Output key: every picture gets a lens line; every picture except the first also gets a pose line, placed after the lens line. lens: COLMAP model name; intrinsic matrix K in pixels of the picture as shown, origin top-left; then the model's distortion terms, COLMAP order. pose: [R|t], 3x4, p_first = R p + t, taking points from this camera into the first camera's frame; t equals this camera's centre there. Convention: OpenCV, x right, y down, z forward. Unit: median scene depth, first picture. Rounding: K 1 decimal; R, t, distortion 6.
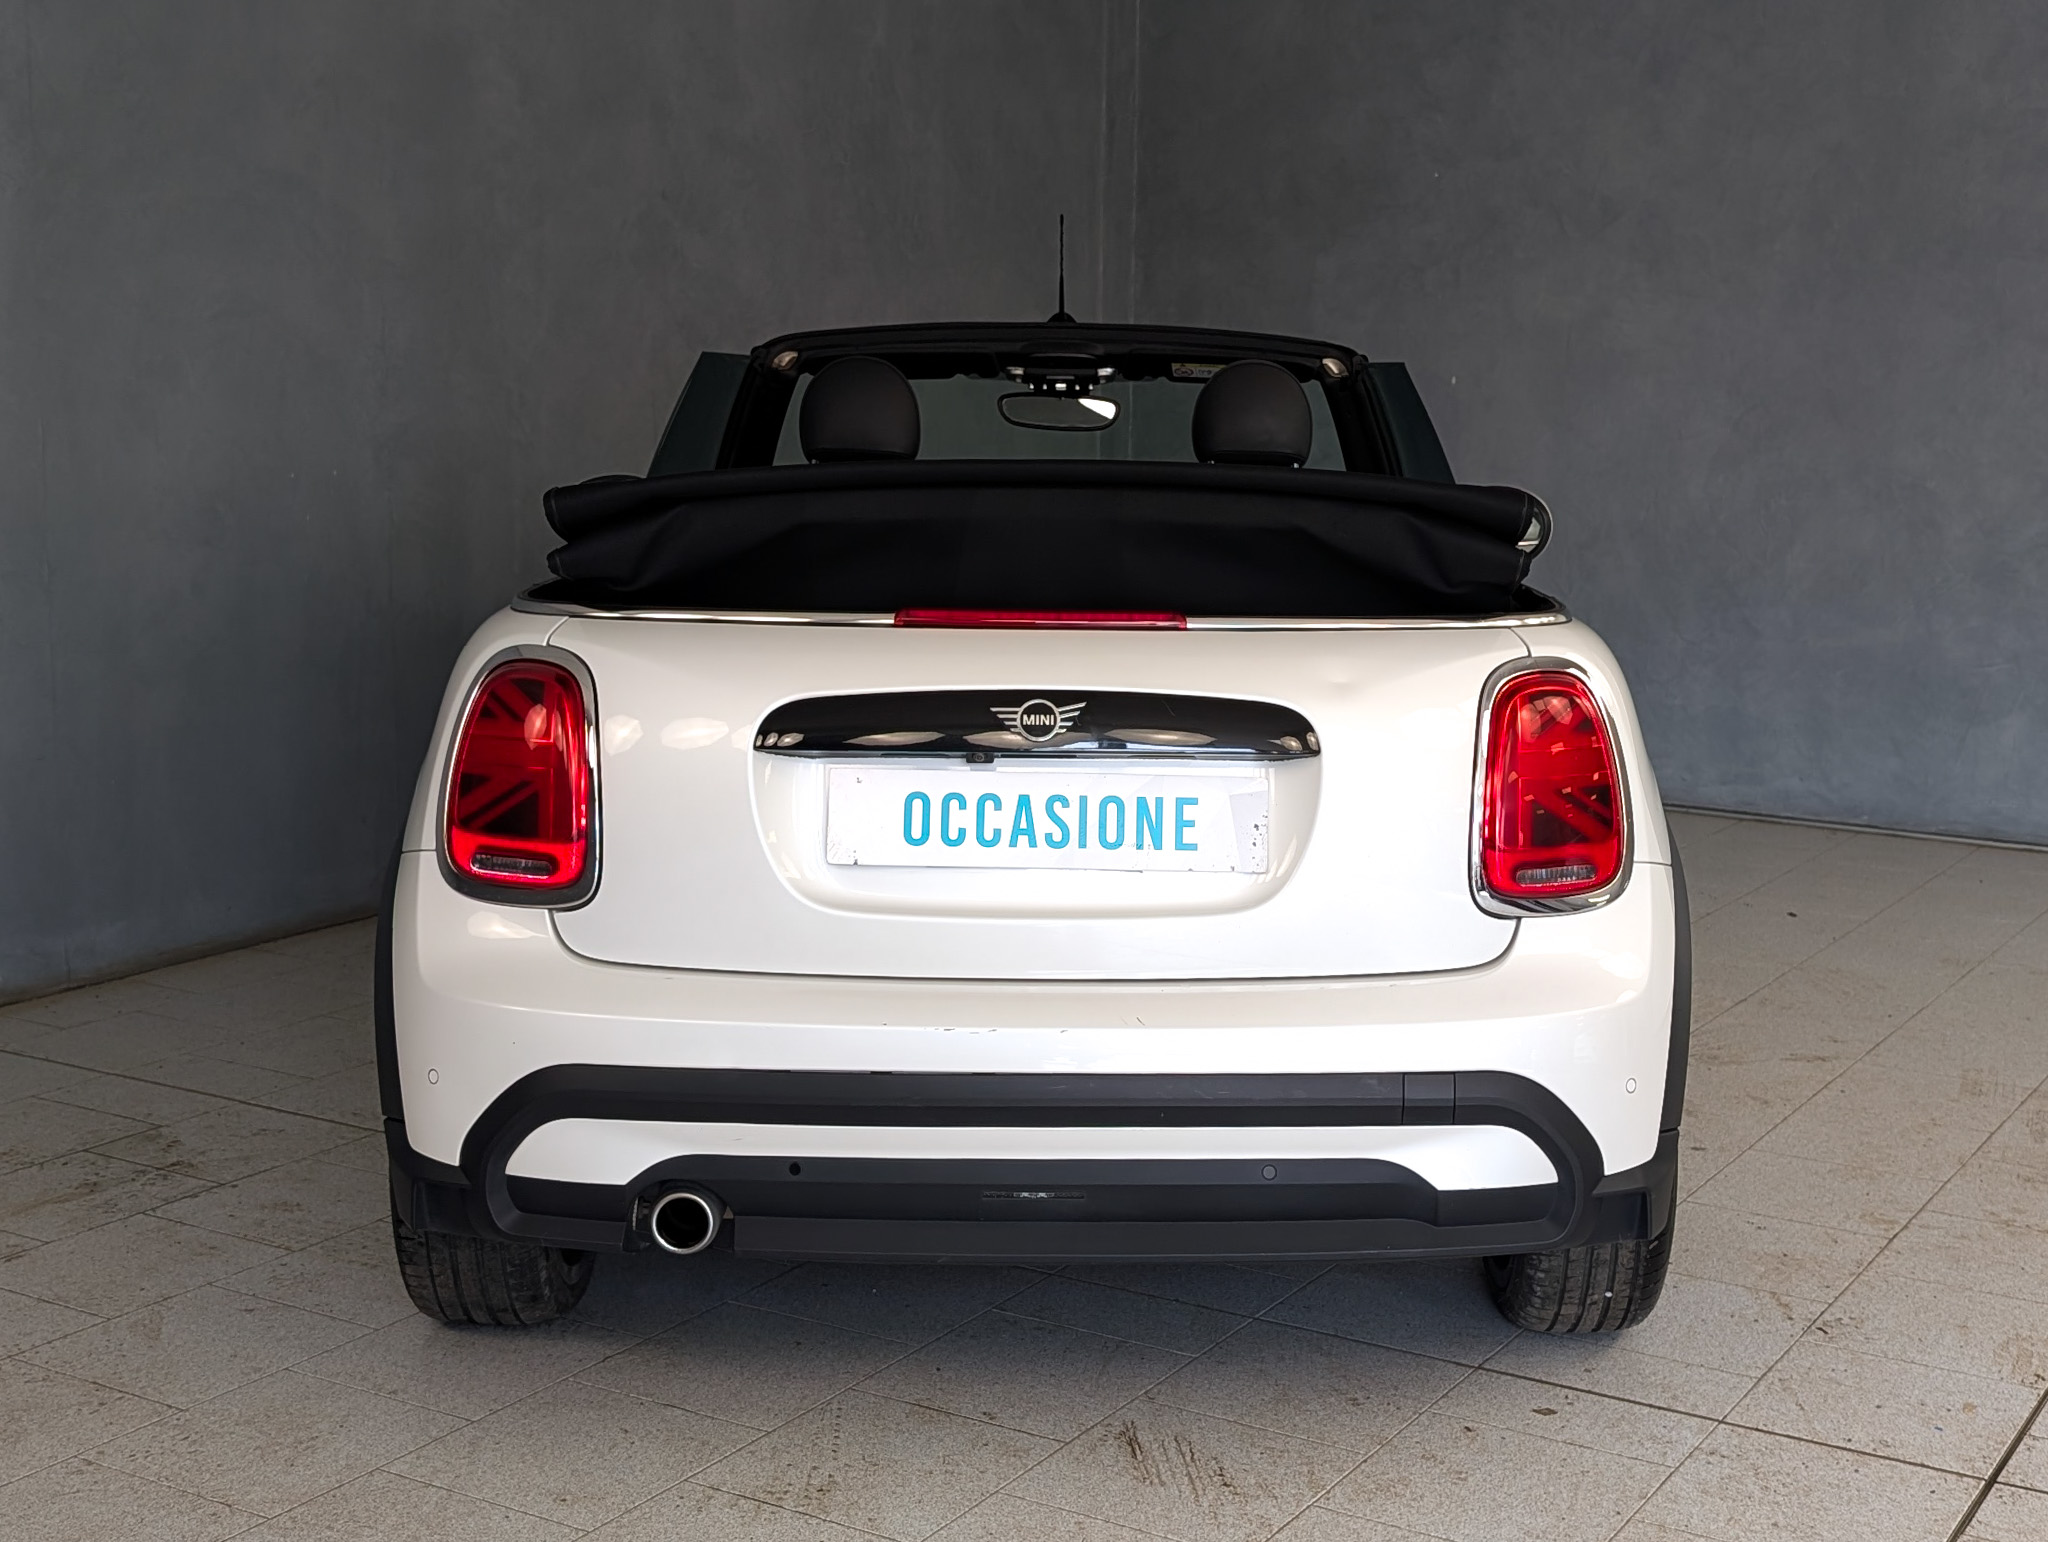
lens RADIAL K [[1689.5, 0, 1023.9], [0, 1689.5, 812.8], [0, 0, 1]] dist [0.046101, -0.071329]
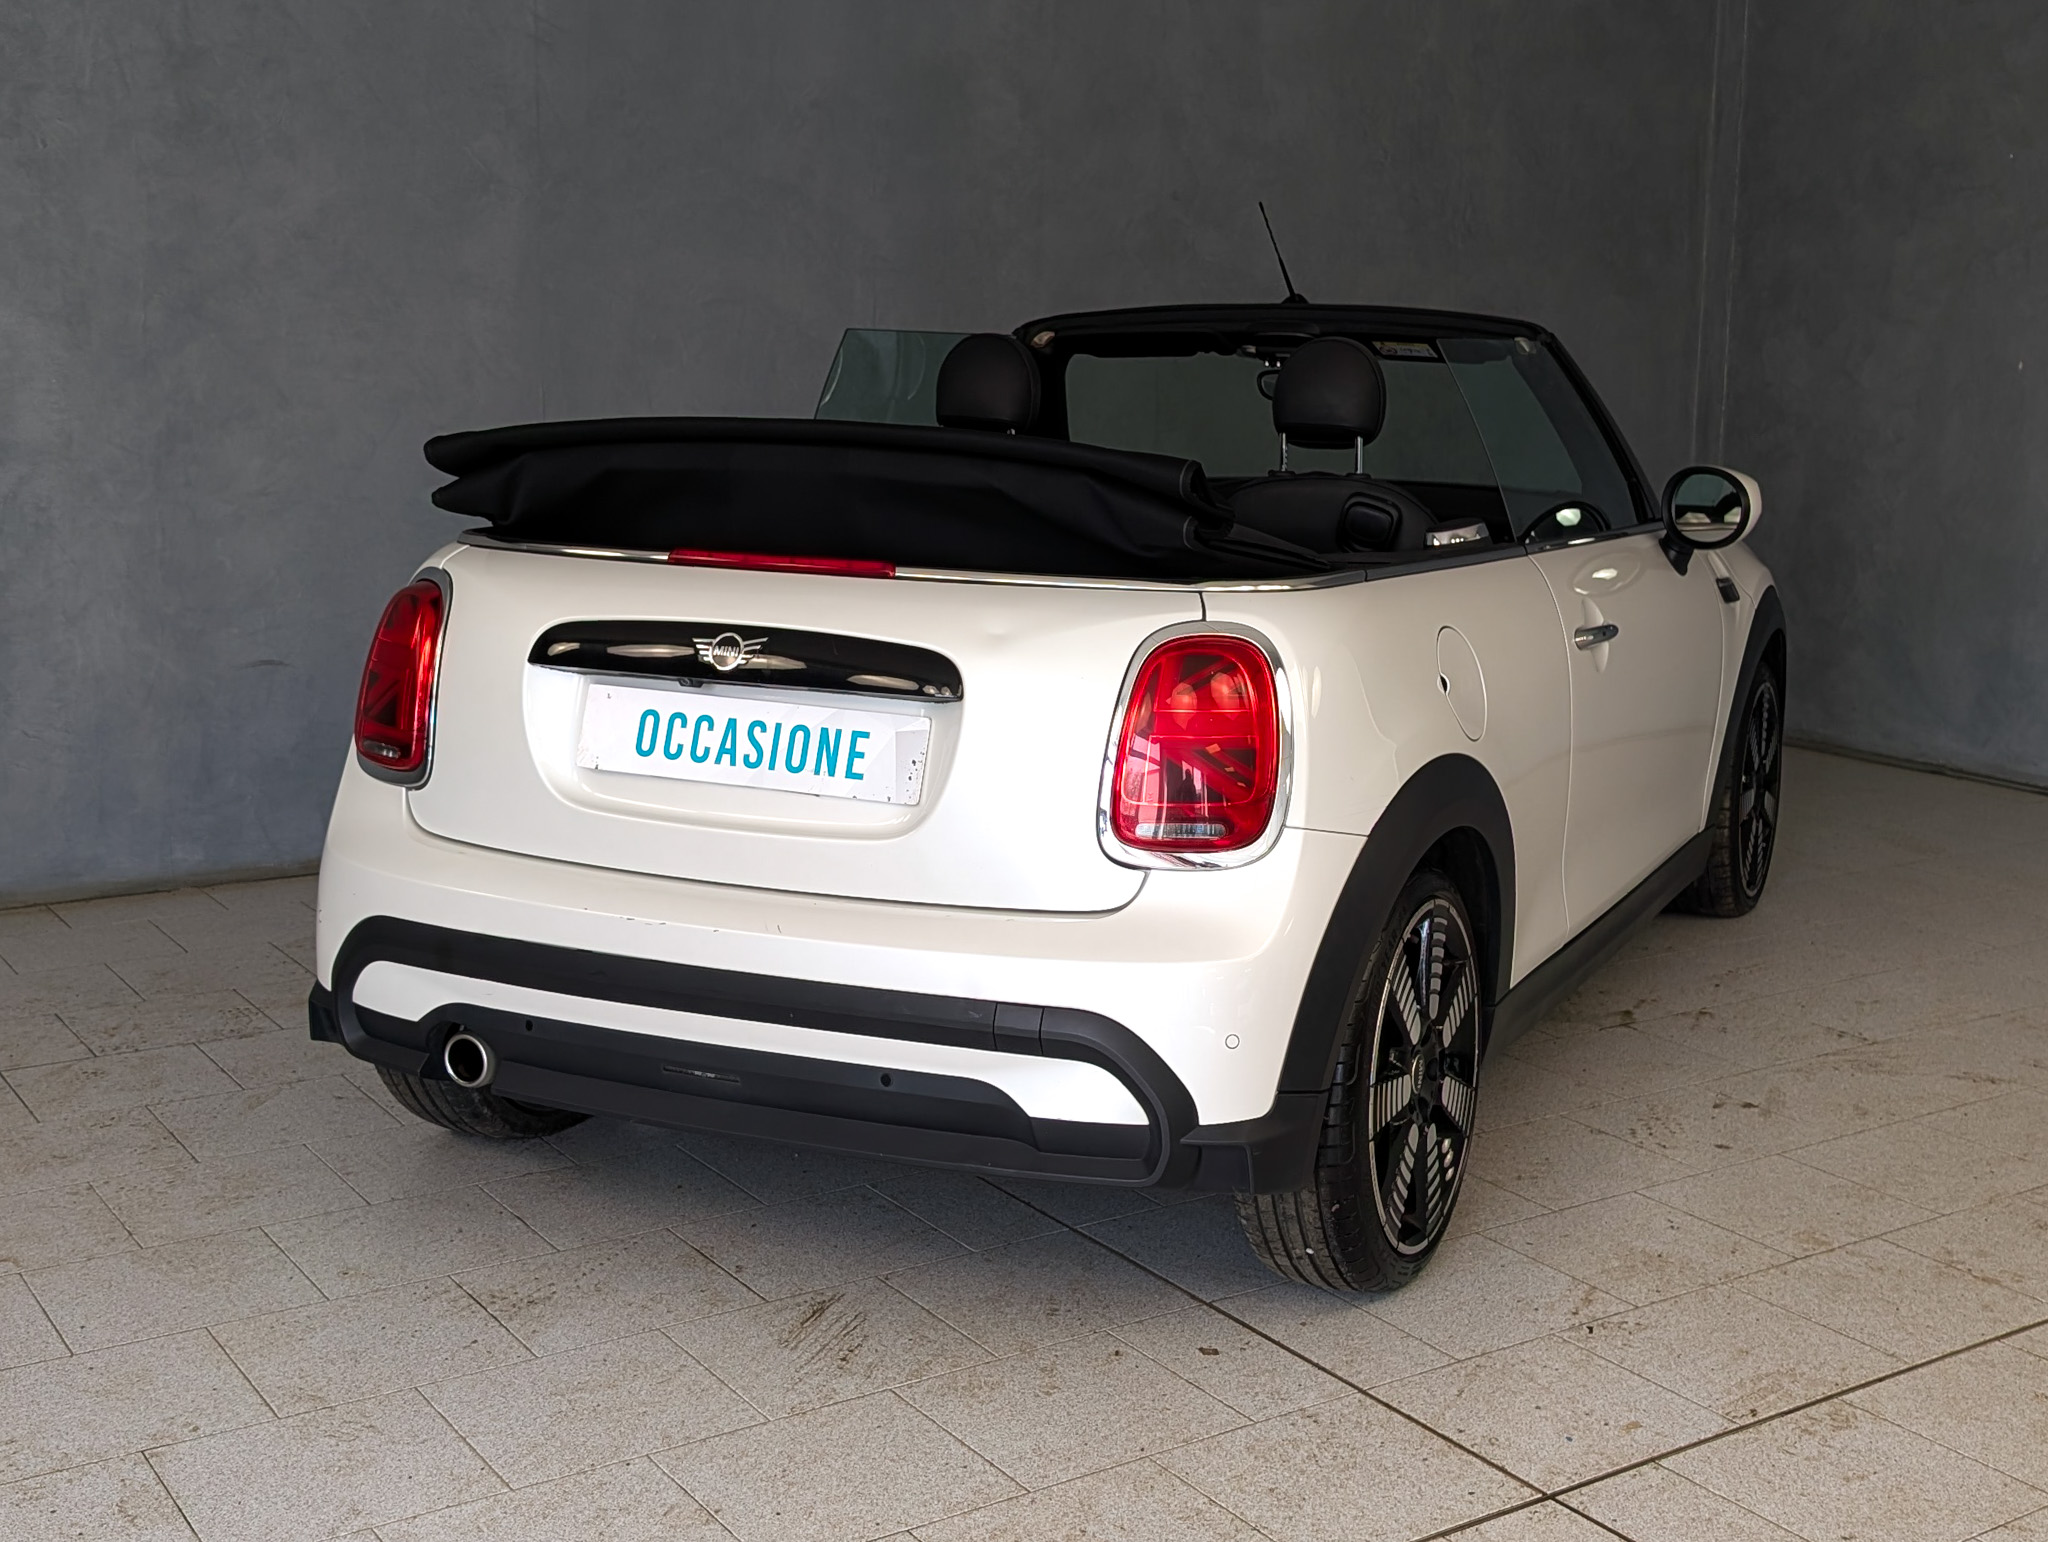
lens RADIAL K [[1546.0, 0, 1136.1], [0, 1546.0, 767.8], [0, 0, 1]] dist [0.040551, -0.057467]
pose [[0.959724, 0.077308, -0.270098, 0.536358], [-0.075756, 0.996995, 0.016185, -0.014924], [0.270538, 0.004929, 0.962697, 0.083823]]
